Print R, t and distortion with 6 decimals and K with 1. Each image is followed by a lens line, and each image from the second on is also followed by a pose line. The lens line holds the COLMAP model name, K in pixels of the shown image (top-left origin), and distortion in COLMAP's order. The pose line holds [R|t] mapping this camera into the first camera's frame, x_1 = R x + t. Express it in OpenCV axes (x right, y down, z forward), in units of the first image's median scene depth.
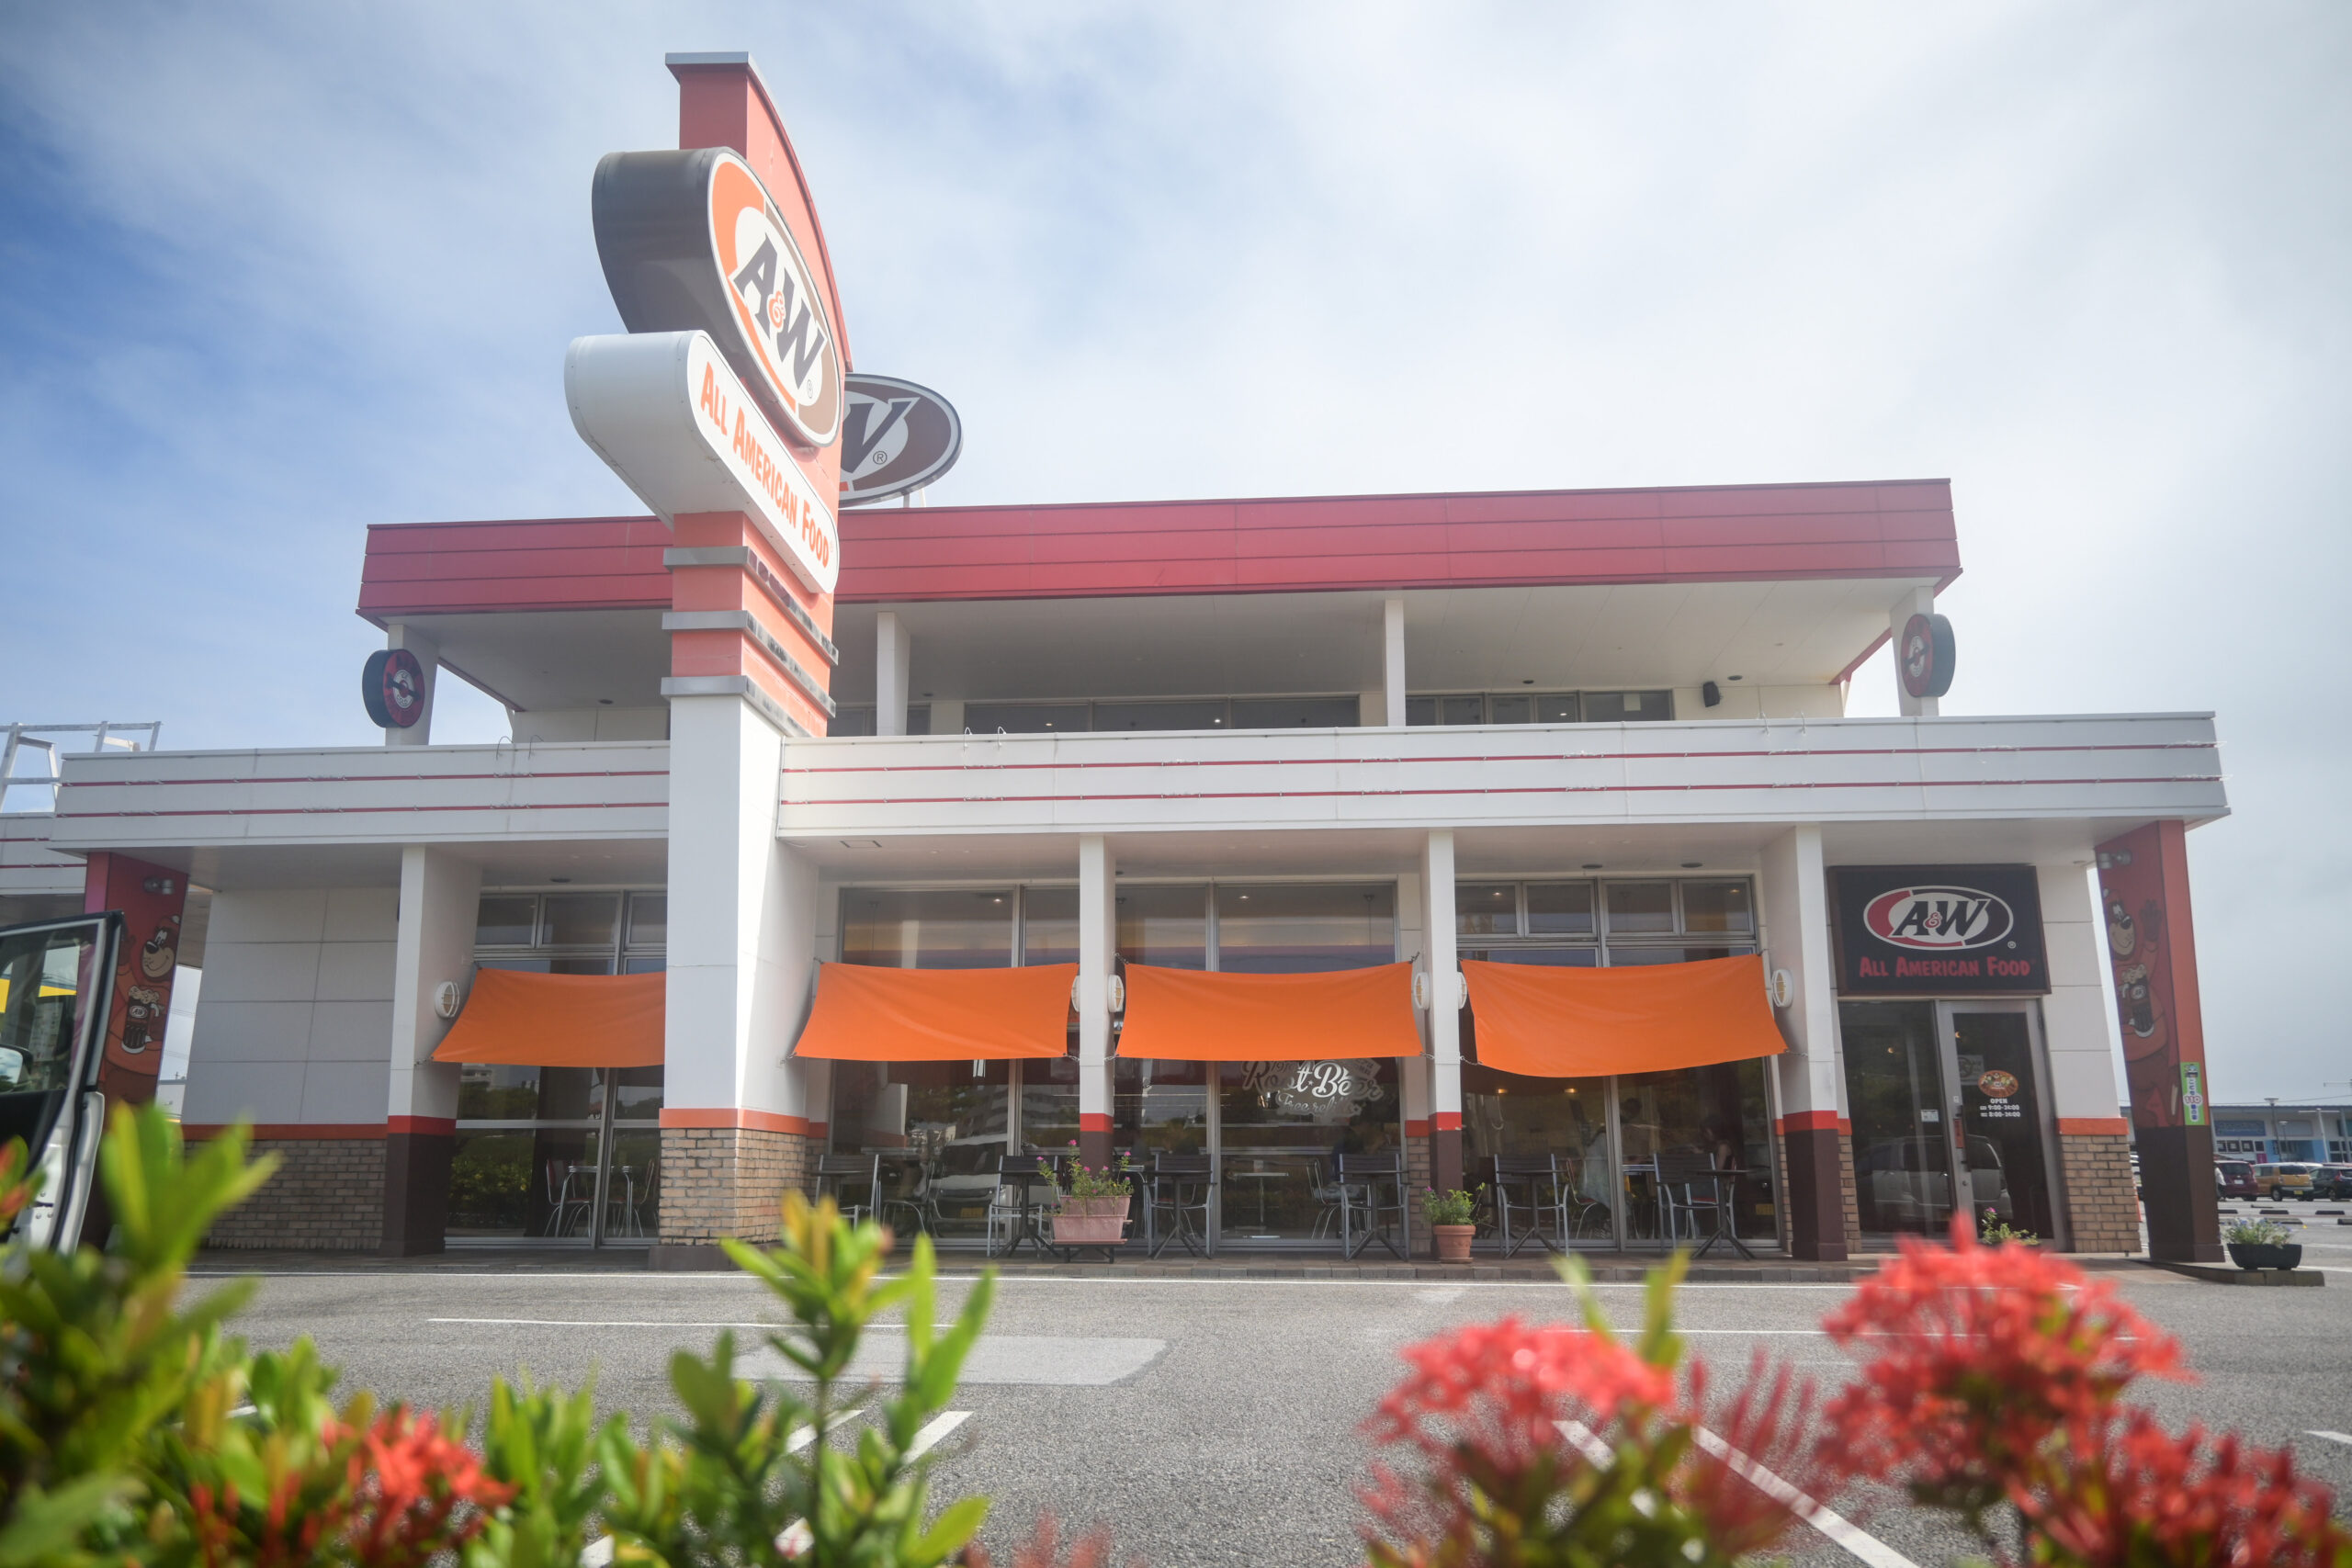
lens RADIAL K [[1590.1, 0, 1176.0], [0, 1590.1, 784.0], [0, 0, 1]] dist [-0.003708, -0.002519]
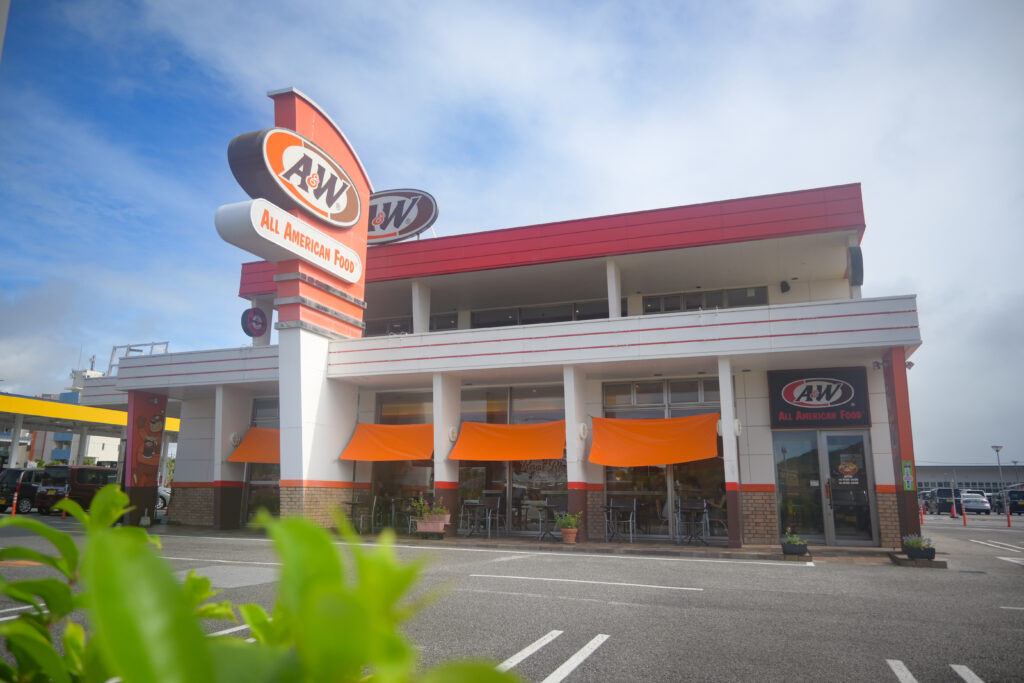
lens RADIAL K [[683.4, 0, 512.0], [0, 683.4, 341.5], [0, 0, 1]] dist [-0.002436, -0.000071]
pose [[0.959838, -0.051334, -0.275819, 0.346157], [0.057497, 0.998243, 0.014298, -0.024398], [0.274601, -0.029583, 0.961103, -0.017336]]
